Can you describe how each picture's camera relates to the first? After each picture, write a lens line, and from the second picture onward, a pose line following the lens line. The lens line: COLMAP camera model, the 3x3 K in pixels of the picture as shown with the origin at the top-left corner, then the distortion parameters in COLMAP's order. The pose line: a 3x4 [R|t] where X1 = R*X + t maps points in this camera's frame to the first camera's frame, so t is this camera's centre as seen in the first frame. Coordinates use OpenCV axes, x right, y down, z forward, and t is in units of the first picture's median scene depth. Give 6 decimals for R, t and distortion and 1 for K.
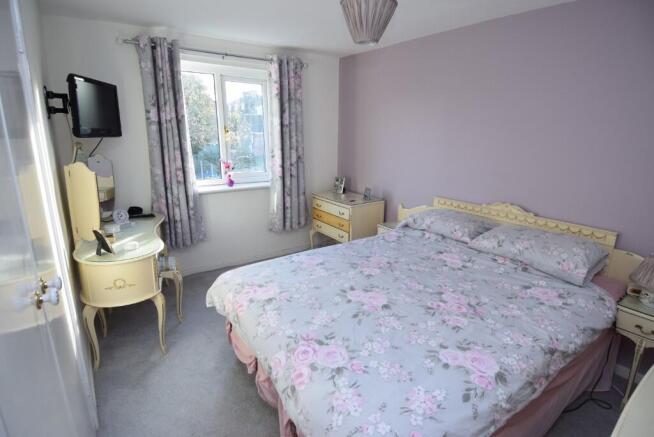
lens RADIAL K [[343.1, 0, 331.8], [0, 343.1, 217.2], [0, 0, 1]] dist [0.048861, -0.051645]
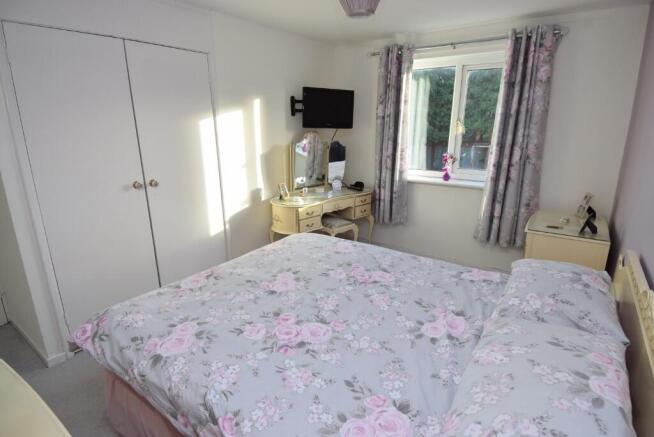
lens RADIAL K [[343.1, 0, 331.8], [0, 343.1, 217.2], [0, 0, 1]] dist [0.048861, -0.051645]
pose [[0.321679, 0.234792, -0.917276, 0.827566], [-0.234261, 0.958384, 0.163161, -0.117778], [0.917412, 0.162396, 0.363294, 0.583741]]
